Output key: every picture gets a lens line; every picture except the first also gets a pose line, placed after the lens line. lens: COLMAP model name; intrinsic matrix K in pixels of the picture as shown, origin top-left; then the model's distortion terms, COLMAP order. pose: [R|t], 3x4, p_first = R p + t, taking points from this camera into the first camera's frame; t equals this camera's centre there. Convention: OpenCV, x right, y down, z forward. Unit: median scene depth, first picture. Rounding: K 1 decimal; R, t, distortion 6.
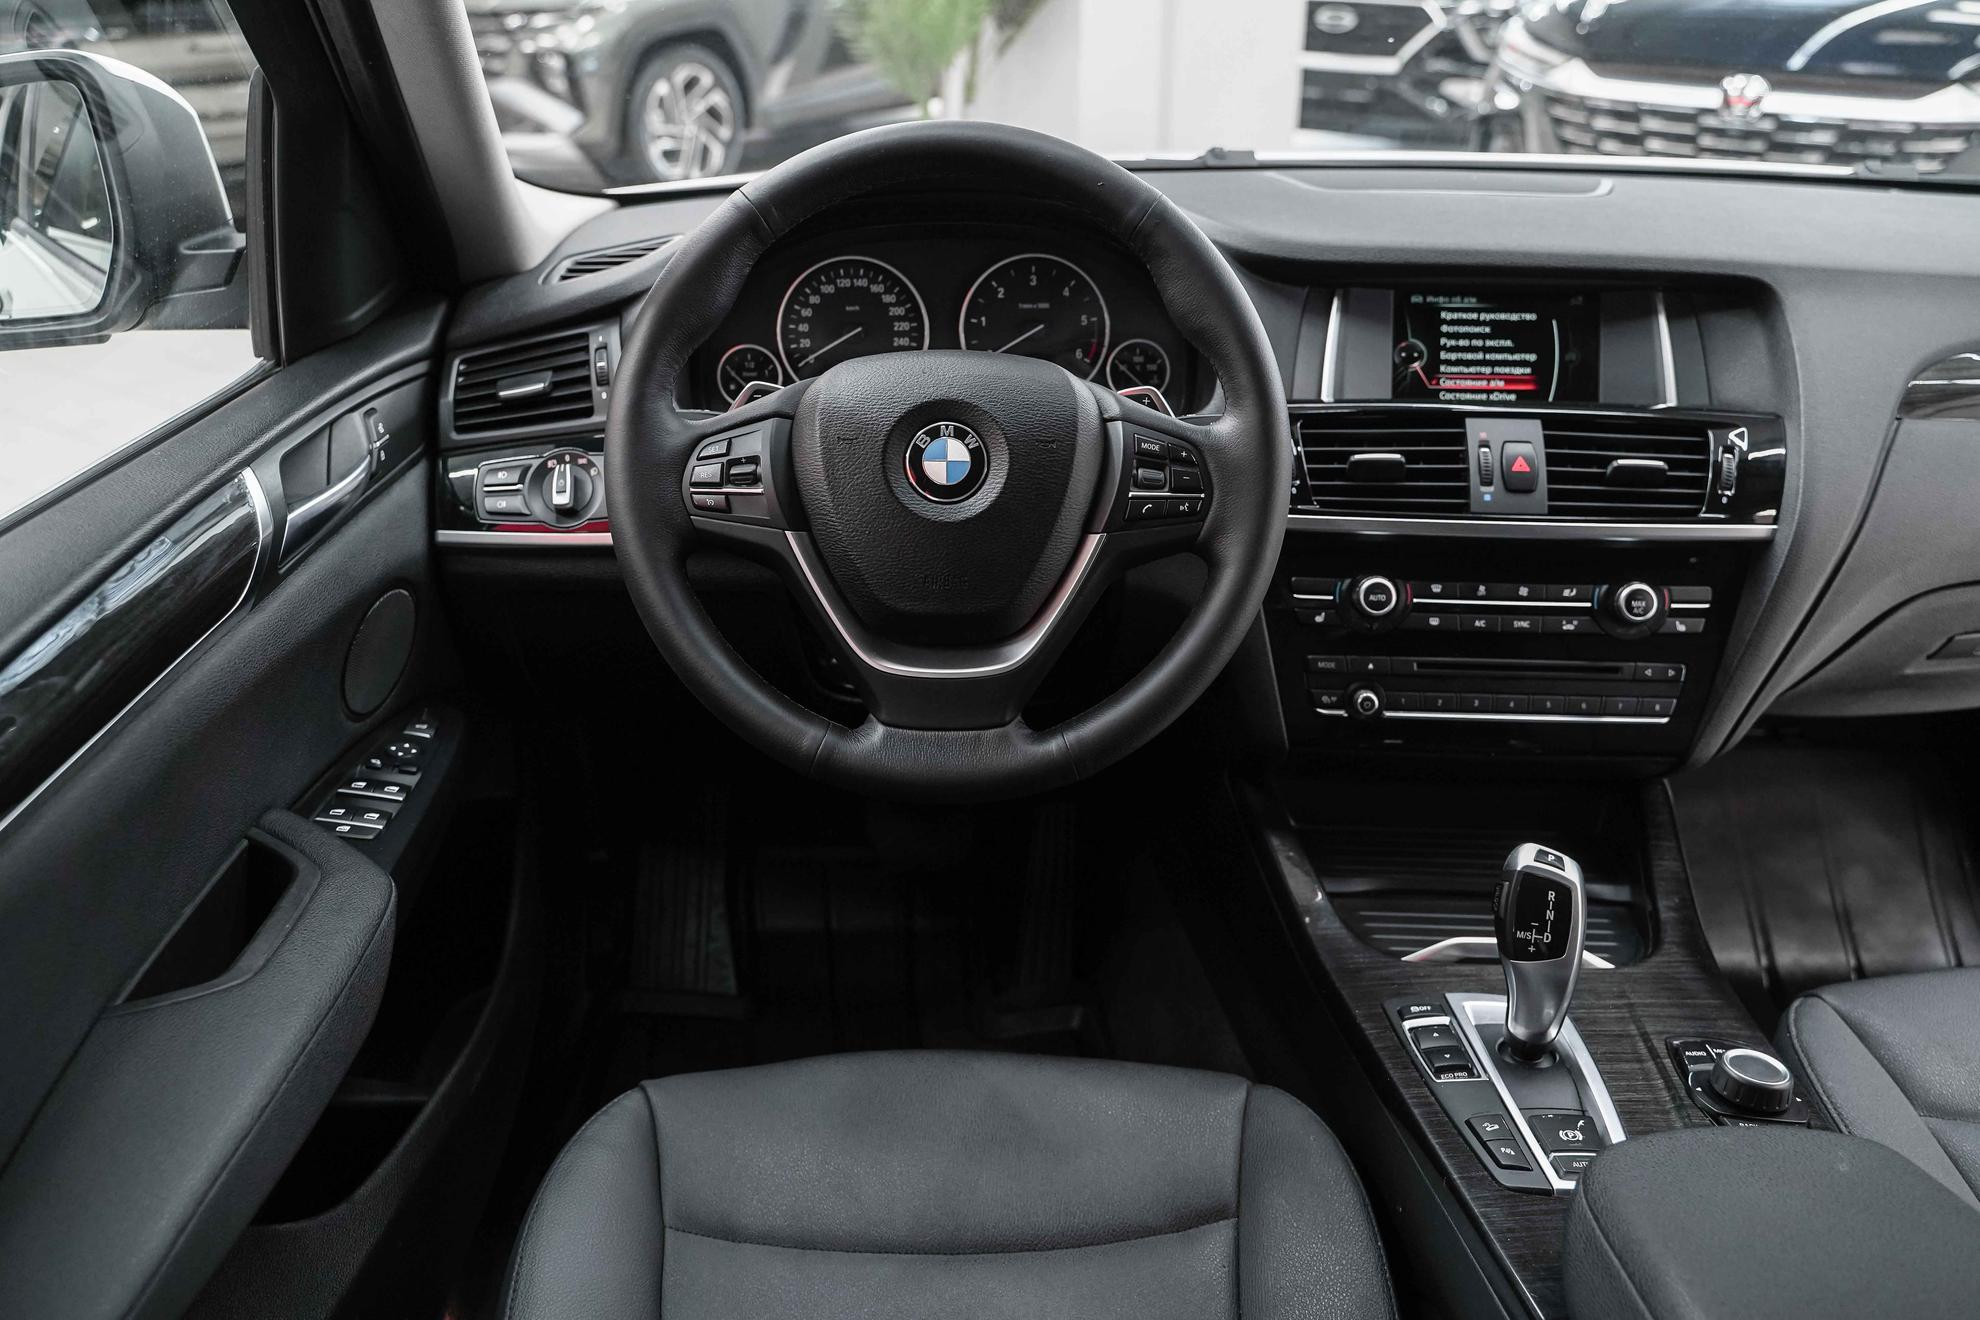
lens RADIAL K [[1647.8, 0, 977.4], [0, 1647.8, 655.9], [0, 0, 1]] dist [-0.015476, -0.001769]
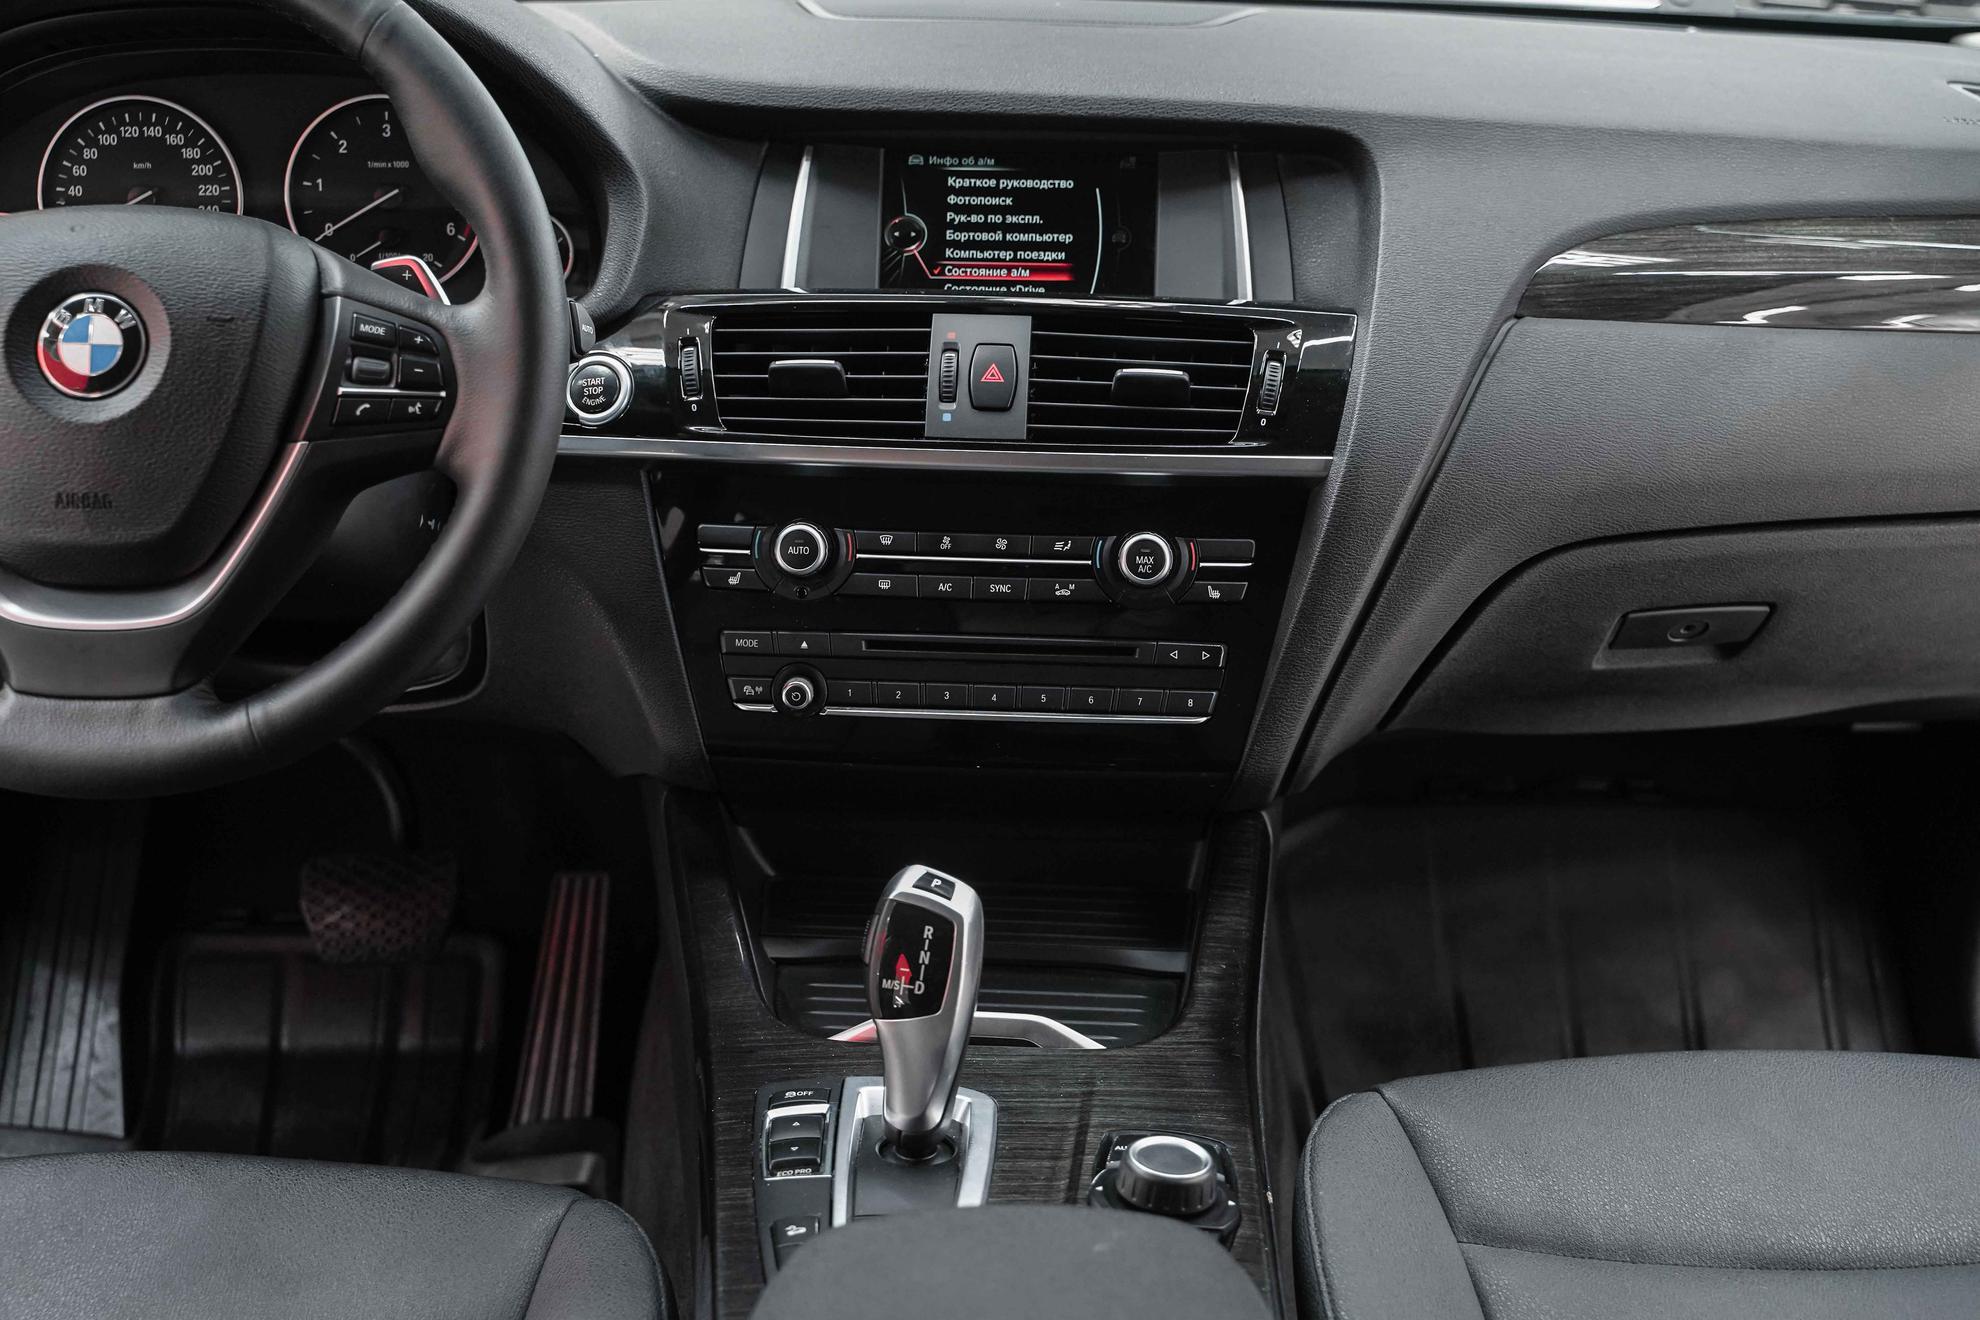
lens RADIAL K [[2465.6, 0, 1005.0], [0, 2465.6, 650.7], [0, 0, 1]] dist [-0.003817, 0.000000]
pose [[0.999967, 0.006972, 0.004086, 0.323732], [-0.006779, 0.998940, -0.045525, 0.058680], [-0.004399, 0.045496, 0.998955, -0.110590]]
